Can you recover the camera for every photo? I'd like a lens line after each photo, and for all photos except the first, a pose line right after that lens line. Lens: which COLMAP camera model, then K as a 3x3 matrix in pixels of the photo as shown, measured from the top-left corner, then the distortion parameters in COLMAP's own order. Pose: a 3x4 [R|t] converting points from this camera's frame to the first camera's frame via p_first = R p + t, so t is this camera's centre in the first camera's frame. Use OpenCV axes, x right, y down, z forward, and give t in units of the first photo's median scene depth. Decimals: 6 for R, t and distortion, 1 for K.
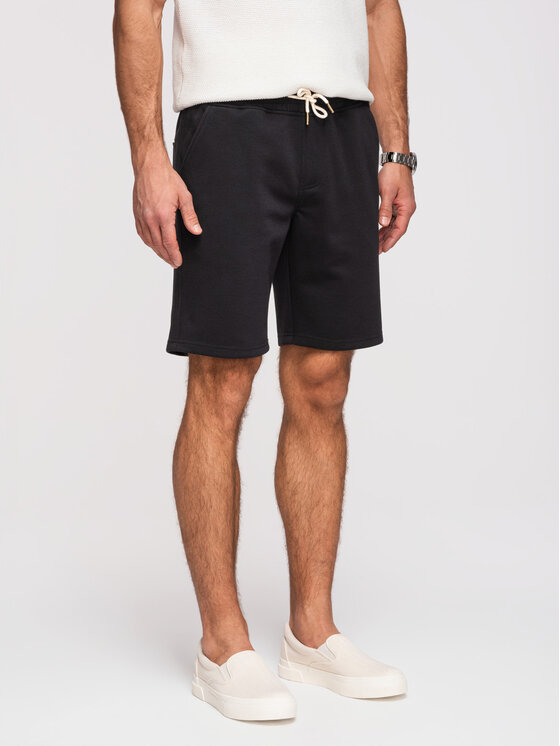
lens RADIAL K [[1849.9, 0, 280.0], [0, 1849.9, 373.0], [0, 0, 1]] dist [0.816969, 0.254472]
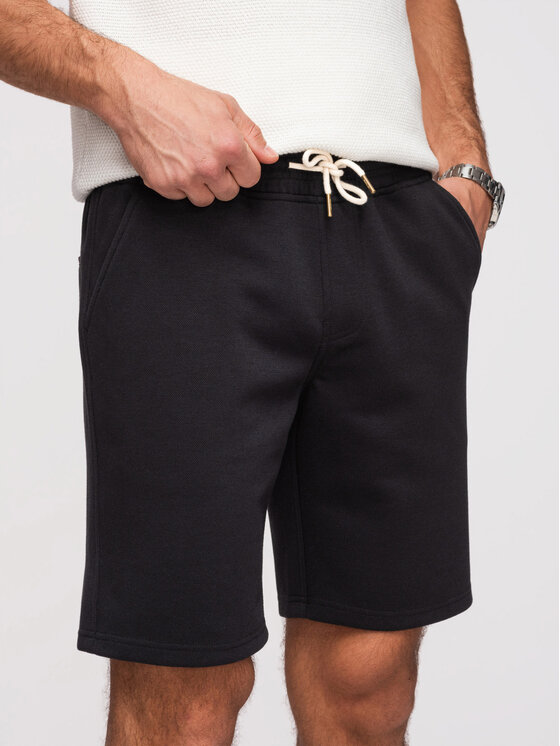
lens RADIAL K [[1861.1, 0, 280.0], [0, 1861.1, 373.0], [0, 0, 1]] dist [-3.112770, 45.729485]
pose [[0.999463, -0.030319, 0.012409, -0.005890], [0.030374, 0.999530, -0.004232, -0.085569], [-0.012275, 0.004606, 0.999914, 0.491157]]
